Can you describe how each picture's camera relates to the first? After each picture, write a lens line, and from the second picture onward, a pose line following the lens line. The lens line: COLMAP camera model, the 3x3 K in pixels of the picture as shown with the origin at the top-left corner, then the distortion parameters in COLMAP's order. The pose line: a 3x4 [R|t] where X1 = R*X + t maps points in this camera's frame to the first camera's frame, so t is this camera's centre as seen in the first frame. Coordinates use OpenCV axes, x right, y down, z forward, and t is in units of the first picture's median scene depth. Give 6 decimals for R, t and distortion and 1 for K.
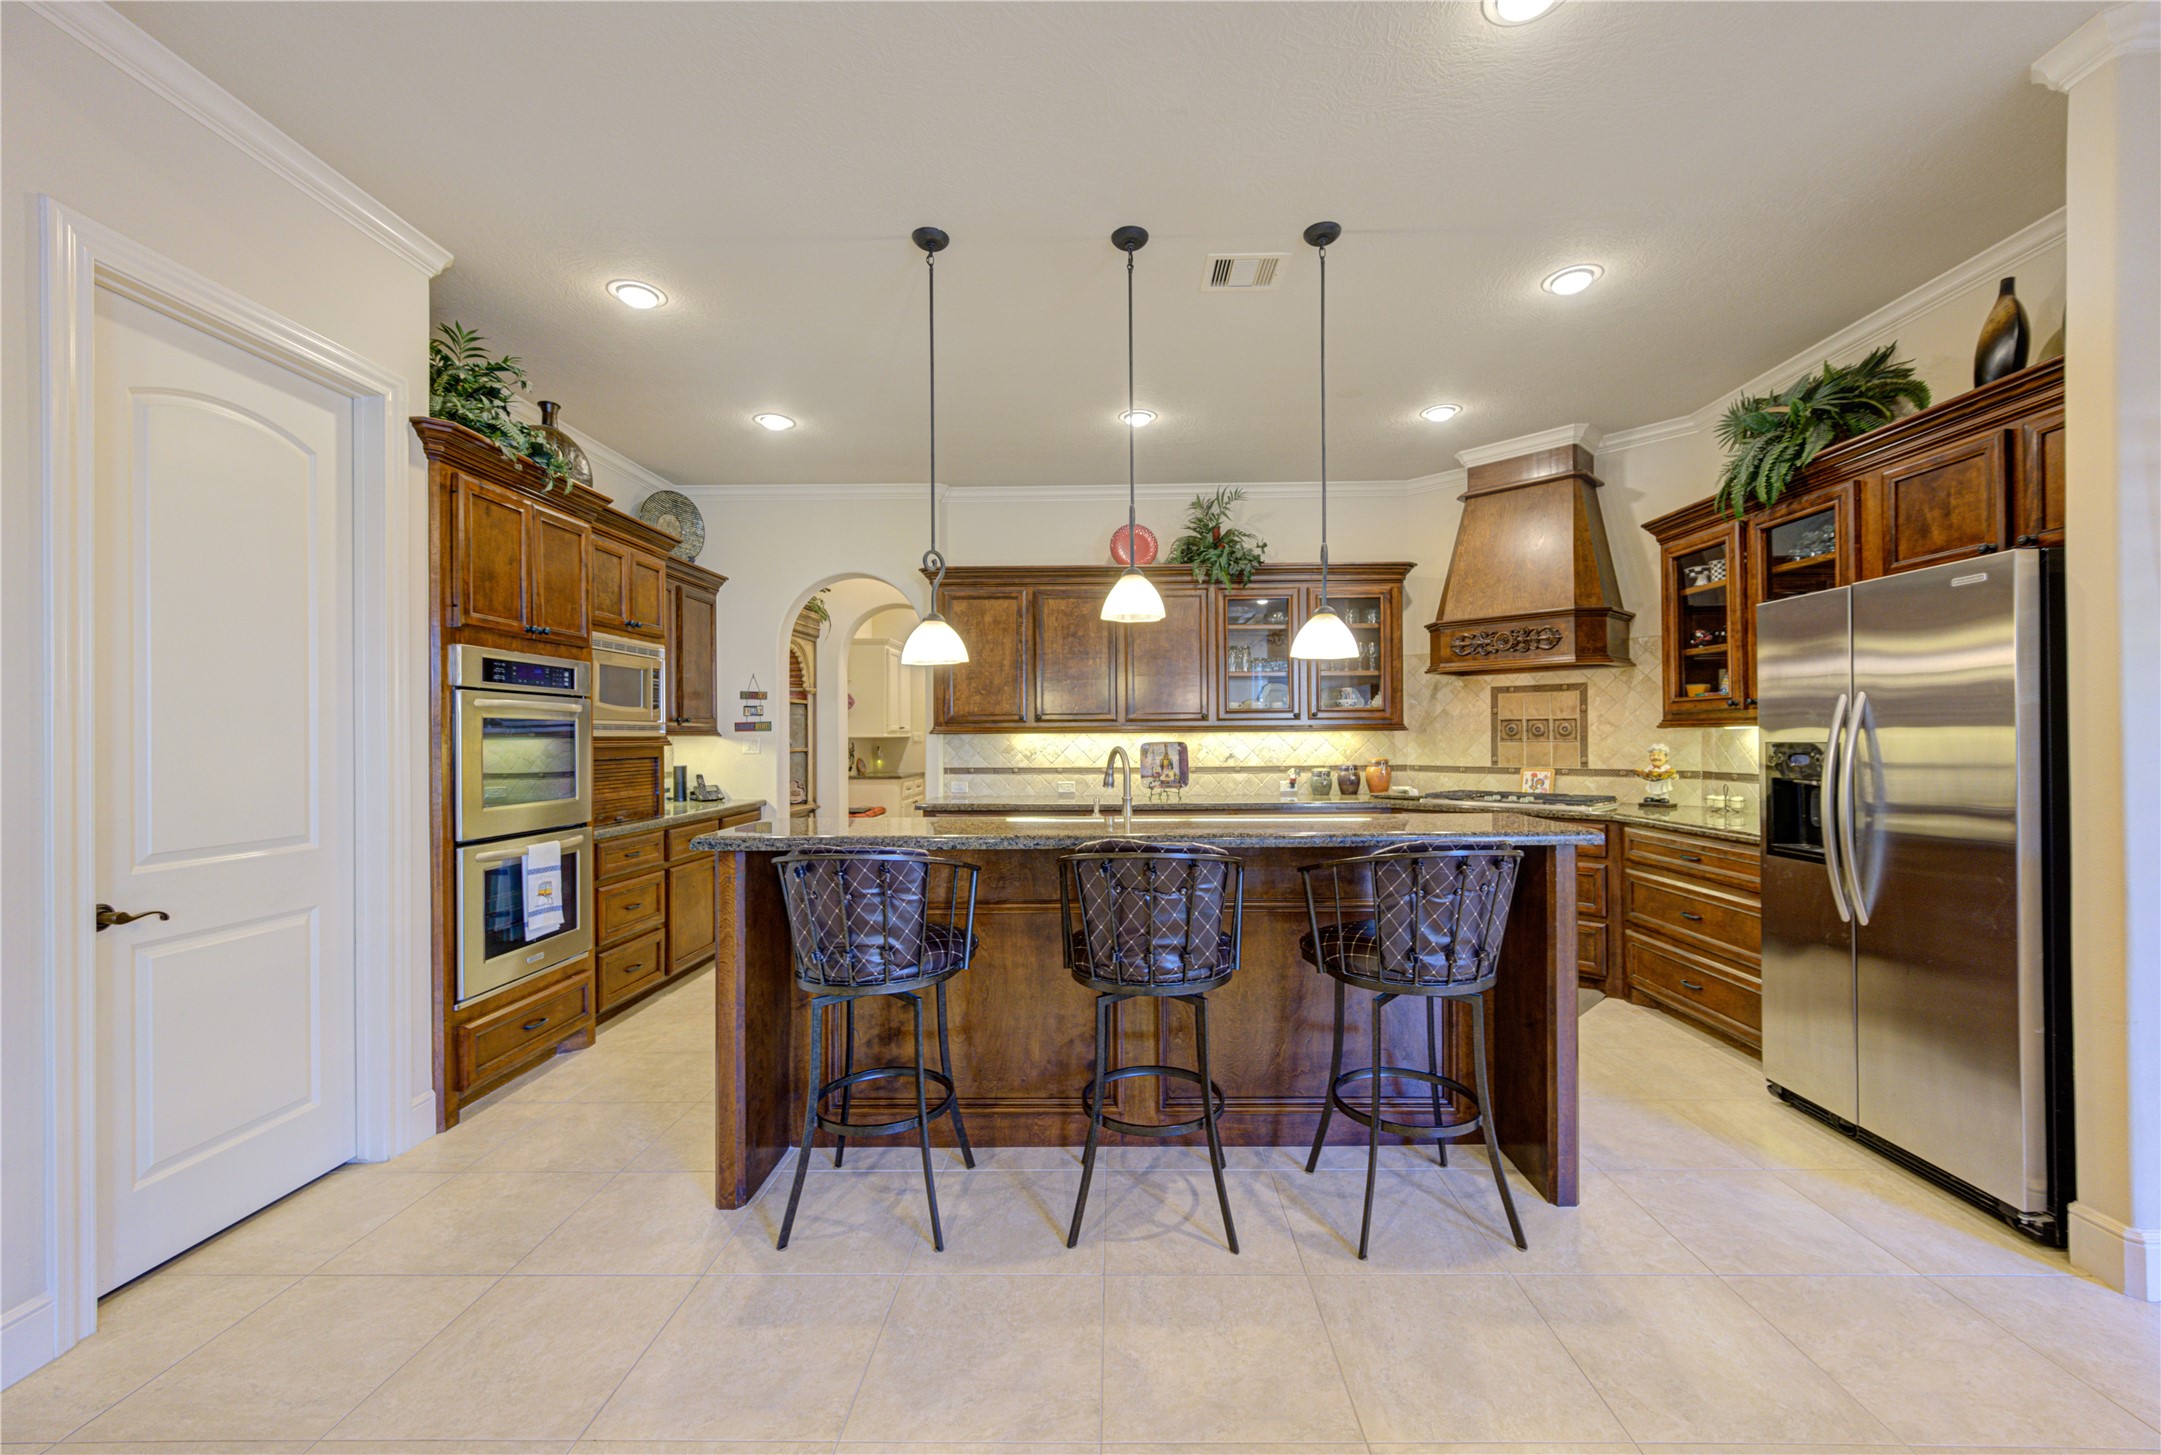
lens RADIAL K [[849.2, 0, 1099.4], [0, 849.2, 740.8], [0, 0, 1]] dist [0.000421, 0.001474]
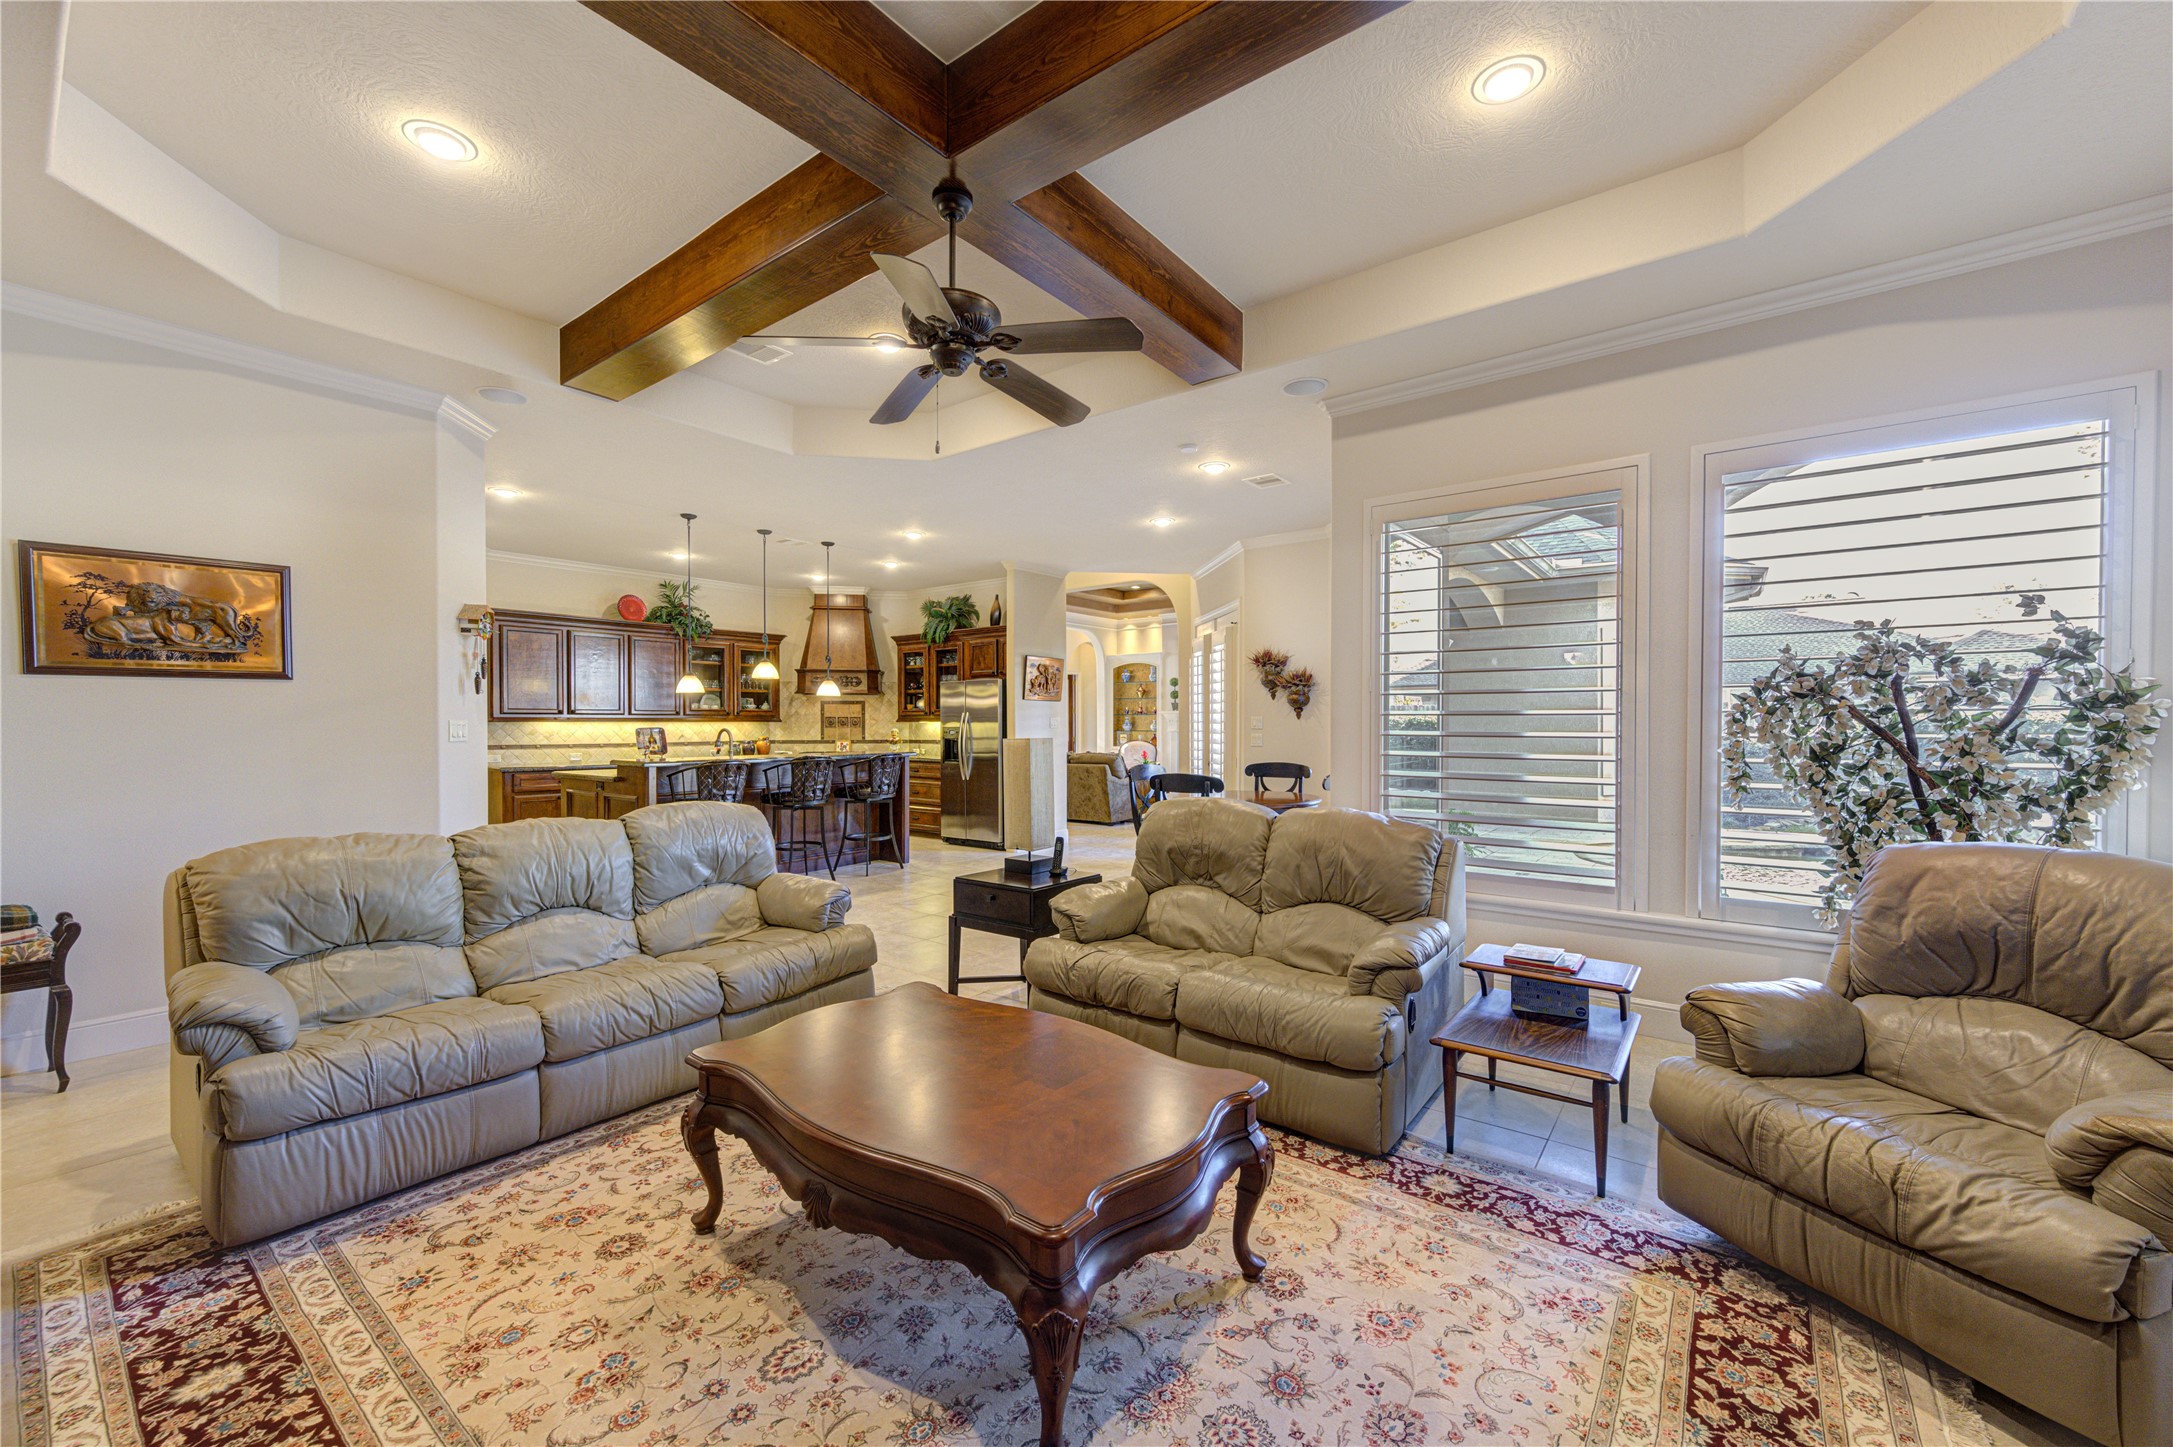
lens RADIAL K [[853.9, 0, 1089.3], [0, 853.9, 732.4], [0, 0, 1]] dist [0.000421, 0.001474]
pose [[0.594900, -0.001237, 0.803799, -0.987733], [0.000947, 0.999999, 0.000838, 0.013423], [-0.803799, 0.000263, 0.594901, -0.900116]]
